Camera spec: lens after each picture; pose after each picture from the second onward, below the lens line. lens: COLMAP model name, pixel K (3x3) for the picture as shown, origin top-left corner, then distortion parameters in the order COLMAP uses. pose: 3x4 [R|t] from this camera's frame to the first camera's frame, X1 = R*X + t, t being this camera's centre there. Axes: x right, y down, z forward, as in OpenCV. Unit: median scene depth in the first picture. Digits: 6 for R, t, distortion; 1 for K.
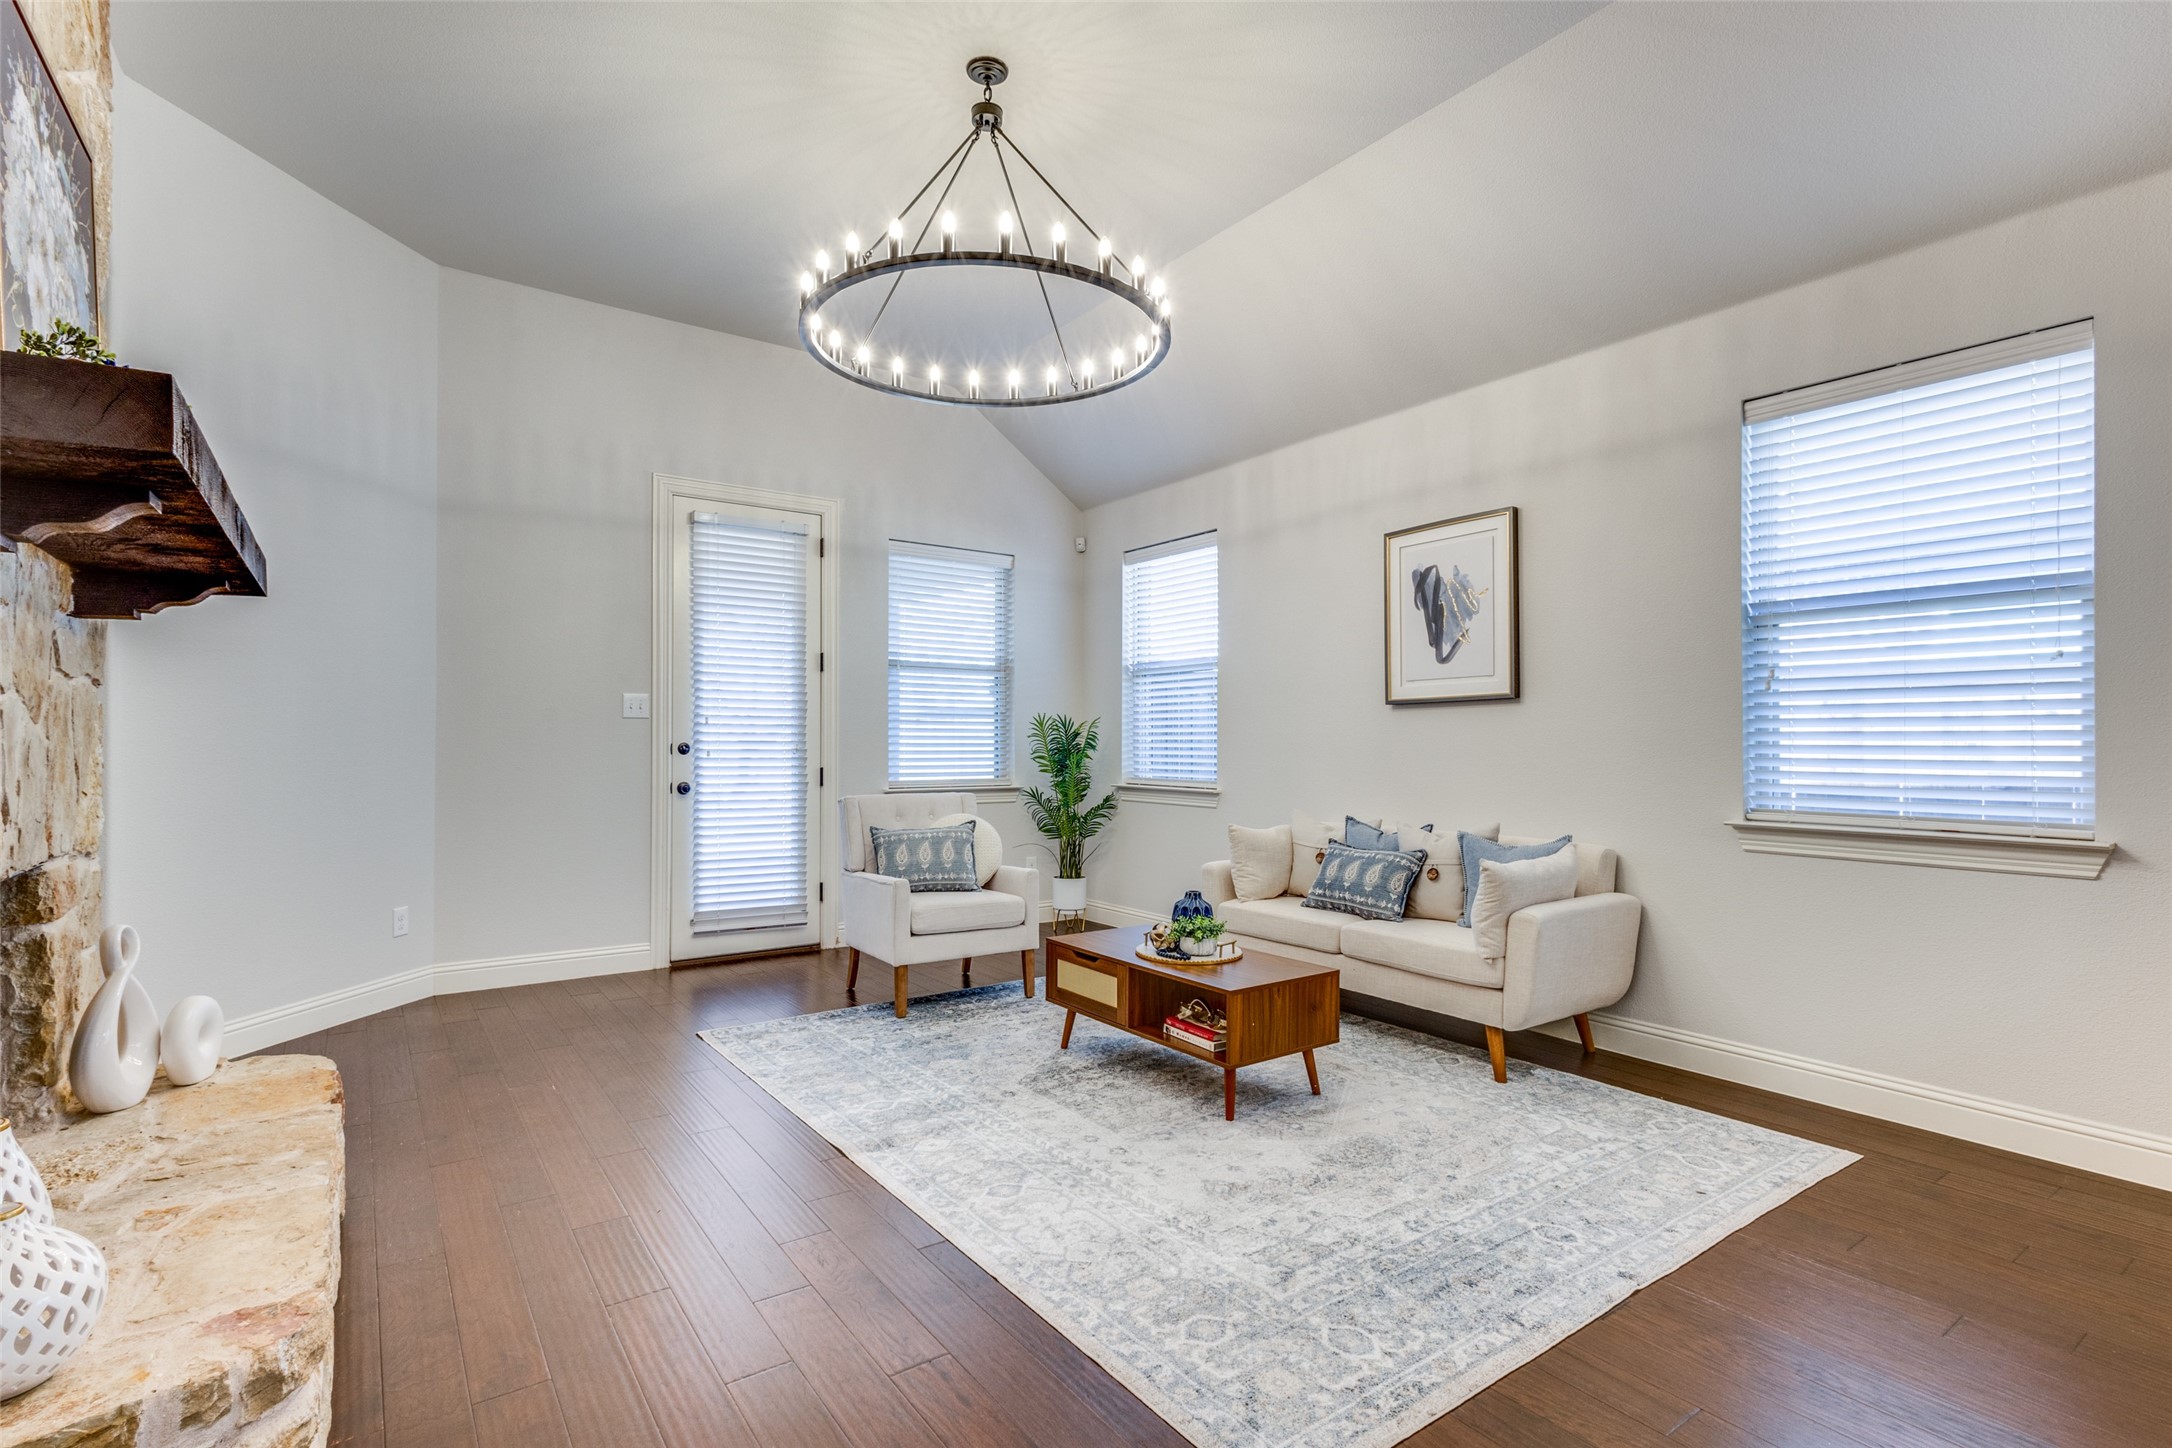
lens RADIAL K [[1028.4, 0, 1078.6], [0, 1028.4, 727.1], [0, 0, 1]] dist [0.001042, 0.000096]
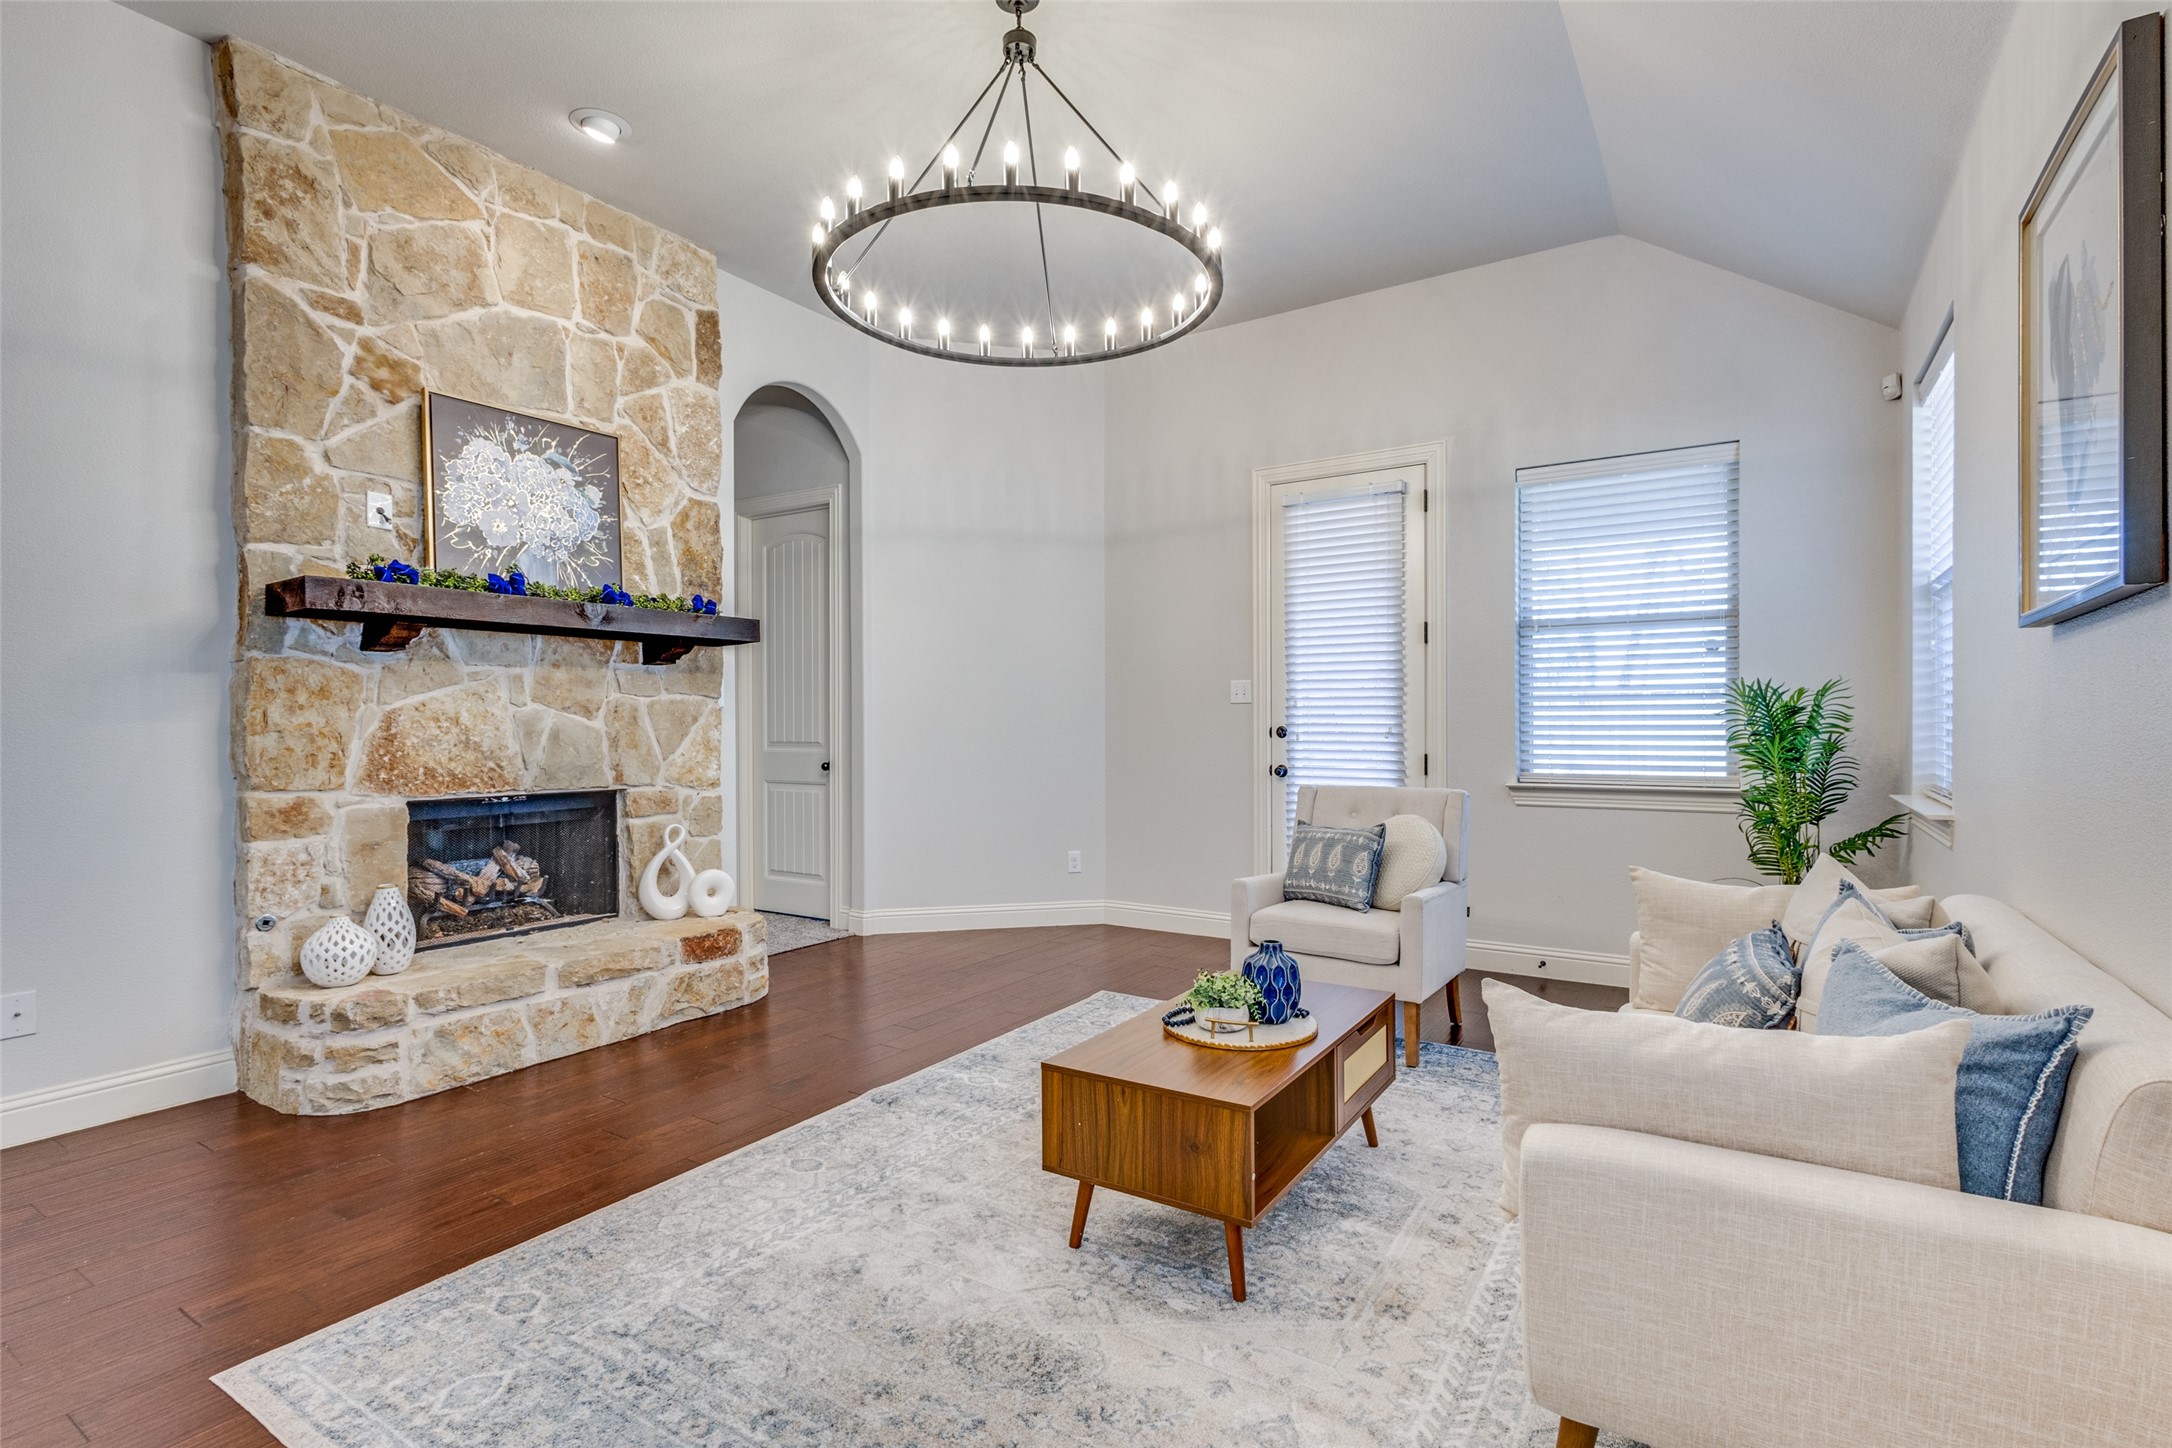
lens RADIAL K [[1035.2, 0, 1073.0], [0, 1035.2, 710.9], [0, 0, 1]] dist [0.006017, 0.000427]
pose [[0.363568, -0.016929, -0.931414, 0.569596], [0.017594, 0.999781, -0.011304, 0.009414], [0.931401, -0.012278, 0.363786, 0.505547]]
